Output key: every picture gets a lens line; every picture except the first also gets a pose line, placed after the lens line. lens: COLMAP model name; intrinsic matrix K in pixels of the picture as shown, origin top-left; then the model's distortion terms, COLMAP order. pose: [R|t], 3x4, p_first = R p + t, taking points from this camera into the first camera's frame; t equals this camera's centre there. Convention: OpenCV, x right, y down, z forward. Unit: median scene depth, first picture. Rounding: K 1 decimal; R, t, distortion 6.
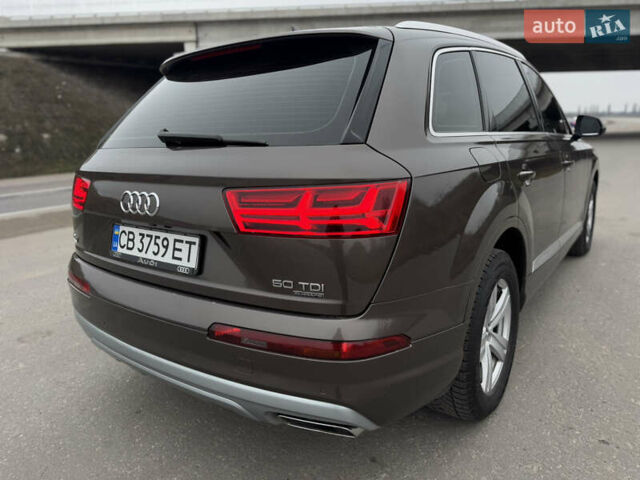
lens RADIAL K [[447.9, 0, 320.0], [0, 447.9, 240.0], [0, 0, 1]] dist [0.085288, -0.122805]
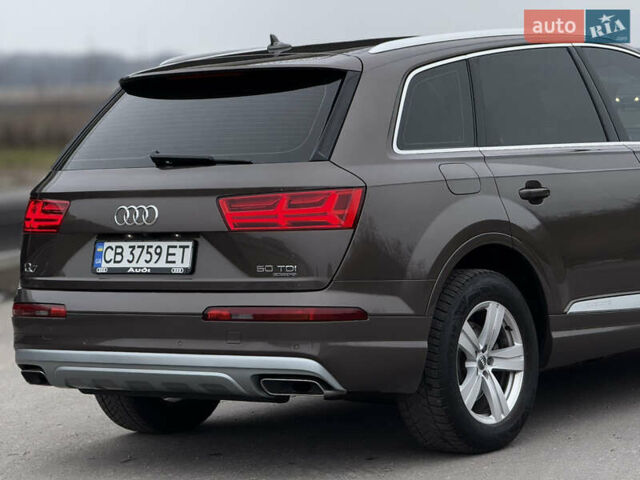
lens RADIAL K [[2276.9, 0, 320.0], [0, 2276.9, 240.0], [0, 0, 1]] dist [0.134782, -0.148594]
pose [[0.999302, -0.012822, -0.035075, 0.267502], [0.006599, 0.985062, -0.172076, 1.001602], [0.036758, 0.171725, 0.984459, -4.766900]]
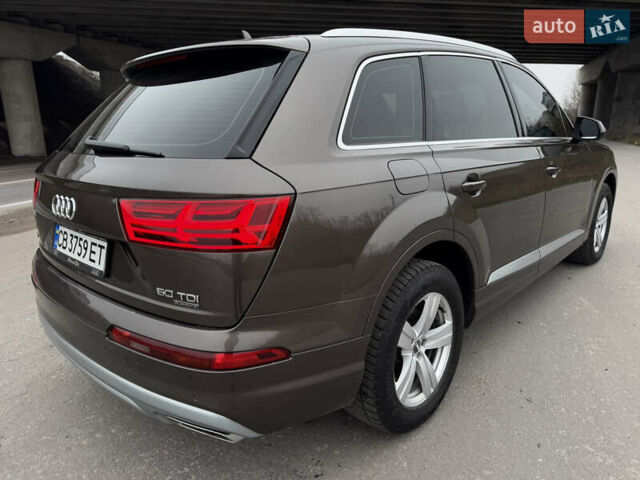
lens RADIAL K [[447.9, 0, 320.0], [0, 447.9, 240.0], [0, 0, 1]] dist [0.085288, -0.122805]
pose [[0.993027, 0.040349, -0.110767, 0.337114], [-0.037581, 0.998930, 0.026967, -0.057397], [0.111736, -0.022616, 0.993480, 0.004687]]
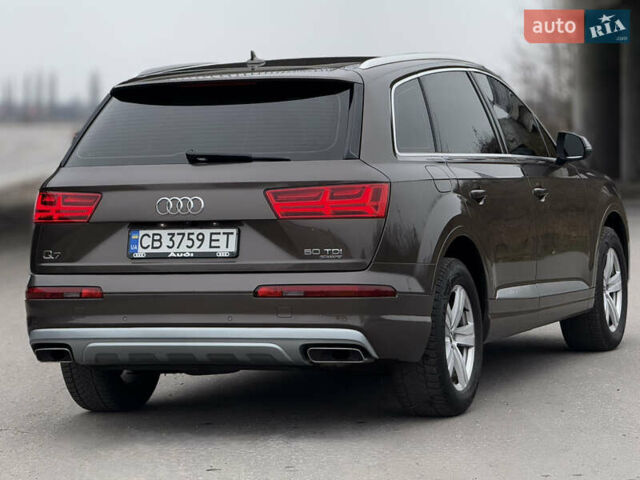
lens RADIAL K [[2276.9, 0, 320.0], [0, 2276.9, 240.0], [0, 0, 1]] dist [0.134782, -0.148594]
pose [[0.963743, -0.004829, 0.266790, -1.800066], [0.056555, 0.980817, -0.186545, 1.276899], [-0.260771, 0.194870, 0.945529, -5.331720]]
